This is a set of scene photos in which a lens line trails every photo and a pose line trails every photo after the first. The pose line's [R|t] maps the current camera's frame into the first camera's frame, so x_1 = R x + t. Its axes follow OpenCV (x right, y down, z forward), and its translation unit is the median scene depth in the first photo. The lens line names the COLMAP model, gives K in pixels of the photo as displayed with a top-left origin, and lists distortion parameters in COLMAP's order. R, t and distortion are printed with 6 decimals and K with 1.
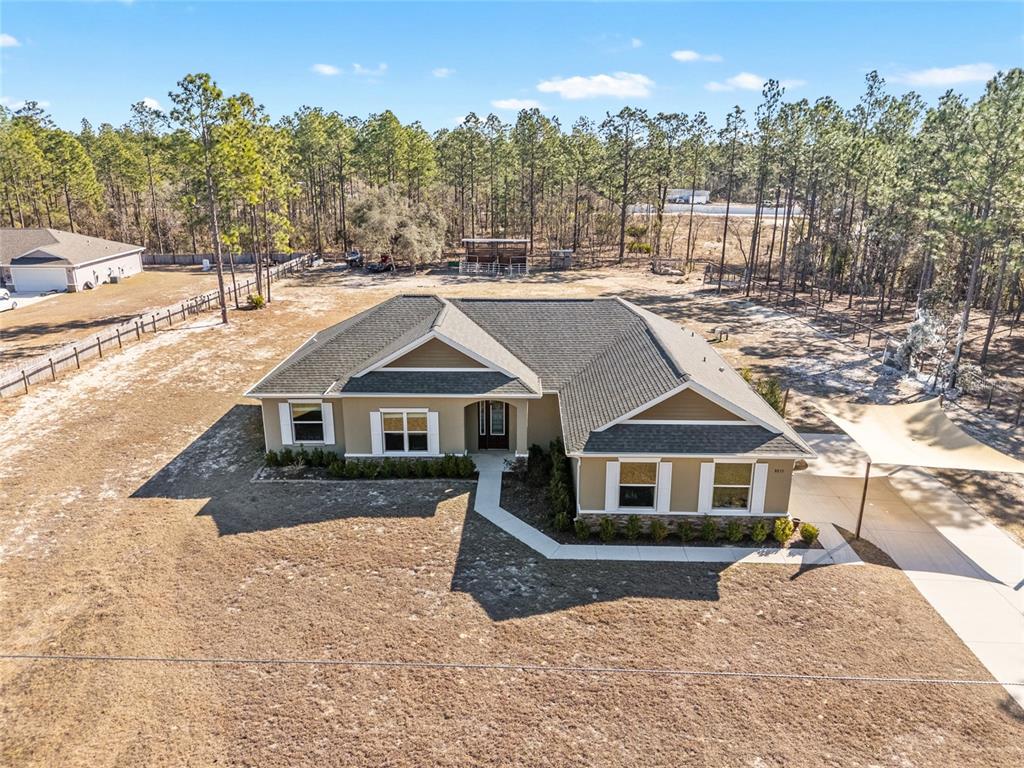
lens RADIAL K [[747.9, 0, 512.0], [0, 747.9, 384.0], [0, 0, 1]] dist [0.070935, -0.066465]
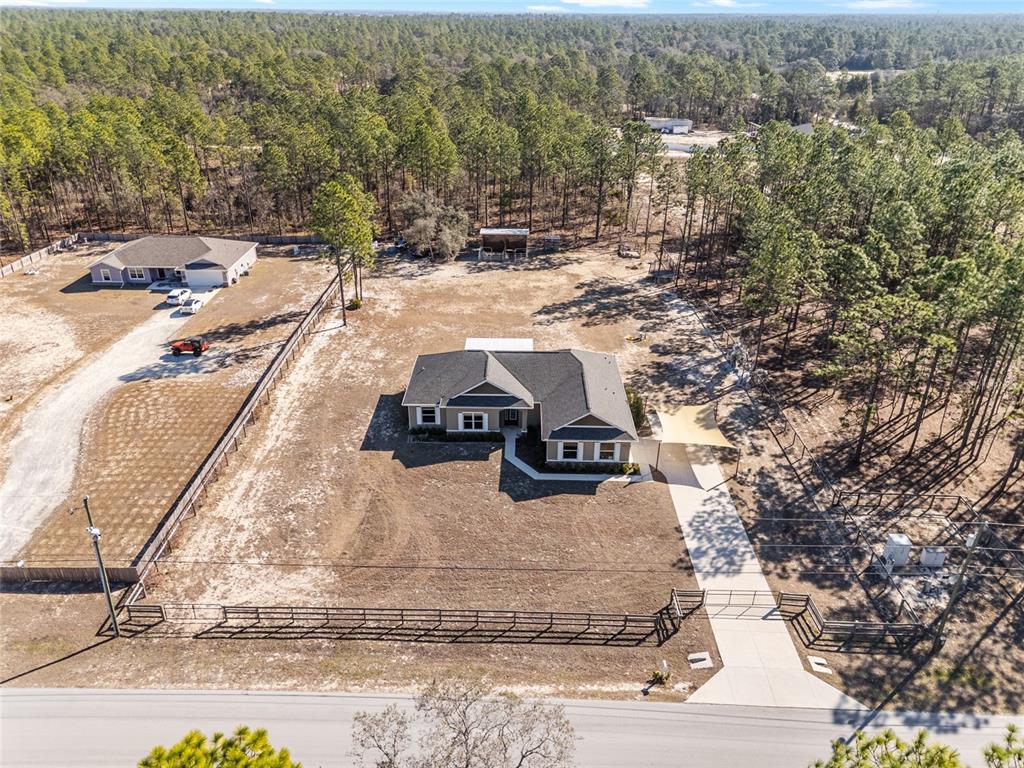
lens RADIAL K [[743.7, 0, 512.0], [0, 743.7, 384.0], [0, 0, 1]] dist [0.103922, -0.110769]
pose [[0.999986, 0.004087, 0.003218, -0.032321], [-0.004552, 0.986909, 0.161214, -0.413700], [-0.002517, -0.161227, 0.986914, -1.217413]]
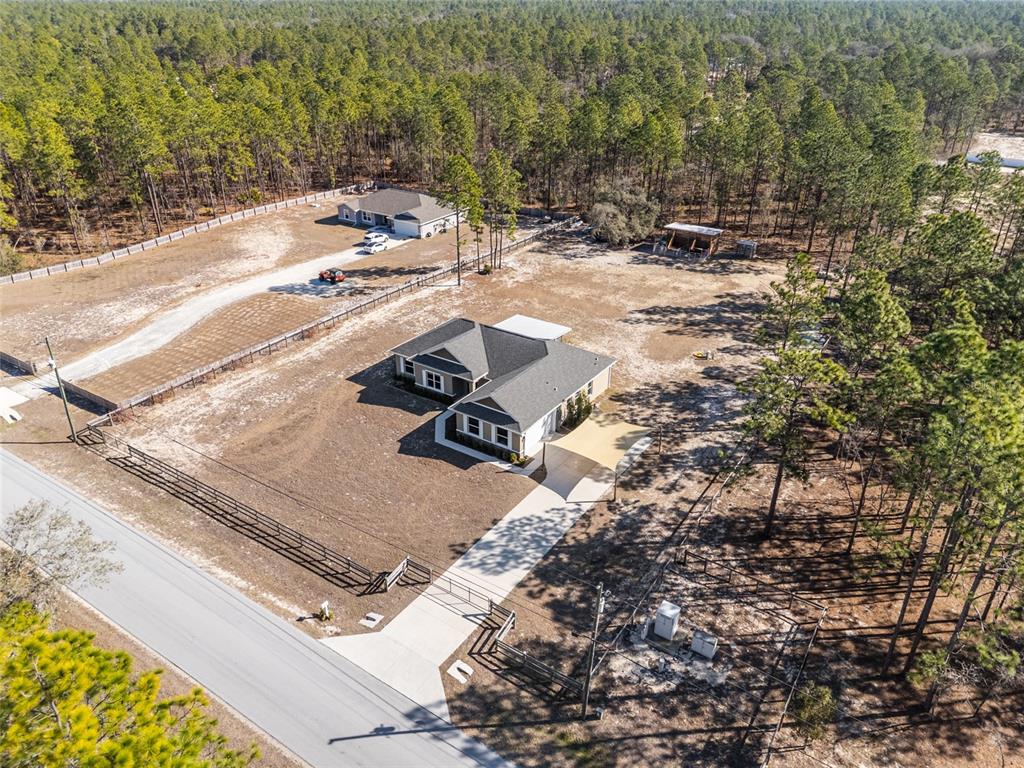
lens RADIAL K [[743.7, 0, 512.0], [0, 743.7, 384.0], [0, 0, 1]] dist [0.103922, -0.110769]
pose [[0.836672, 0.254736, -0.484860, 1.280159], [-0.163234, 0.961004, 0.223218, -0.520684], [0.522814, -0.107615, 0.845627, -0.960256]]
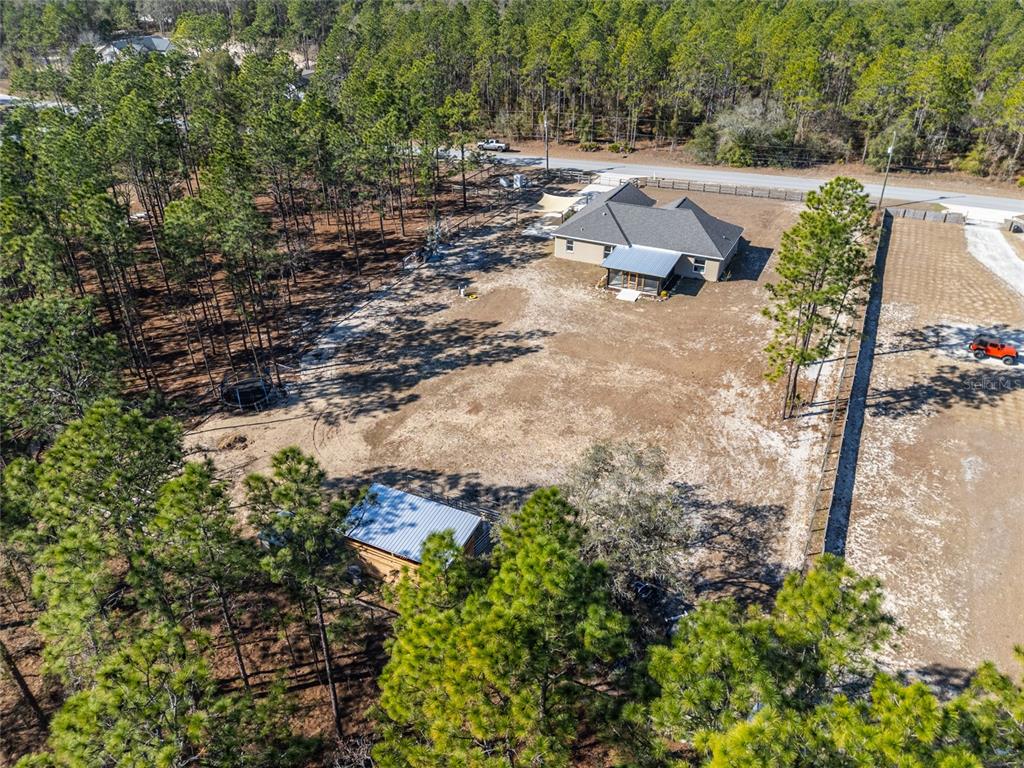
lens RADIAL K [[743.7, 0, 512.0], [0, 743.7, 384.0], [0, 0, 1]] dist [0.103922, -0.110769]
pose [[-0.903729, -0.222127, 0.365969, -0.771314], [0.125759, 0.679395, 0.722916, -1.890085], [-0.409216, 0.699344, -0.586054, 3.631277]]
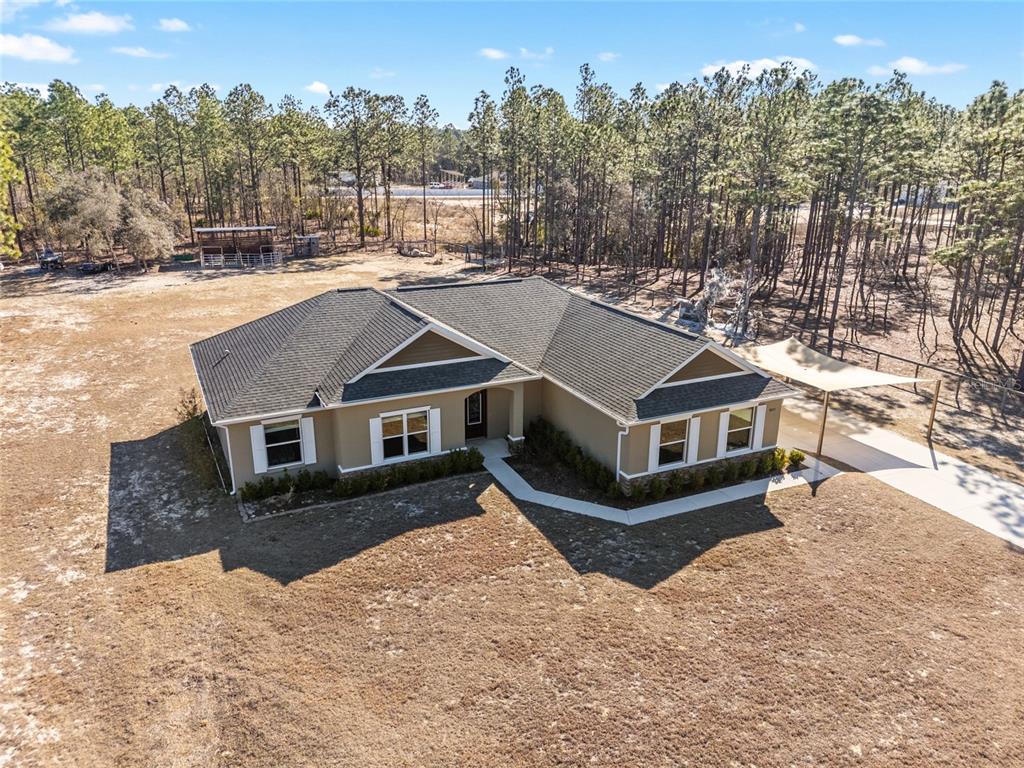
lens RADIAL K [[747.9, 0, 512.0], [0, 747.9, 384.0], [0, 0, 1]] dist [0.070935, -0.066465]
pose [[0.893211, -0.137021, 0.428252, -0.415288], [0.127919, 0.990517, 0.050118, -0.028192], [-0.431059, 0.010016, 0.902268, 0.100686]]
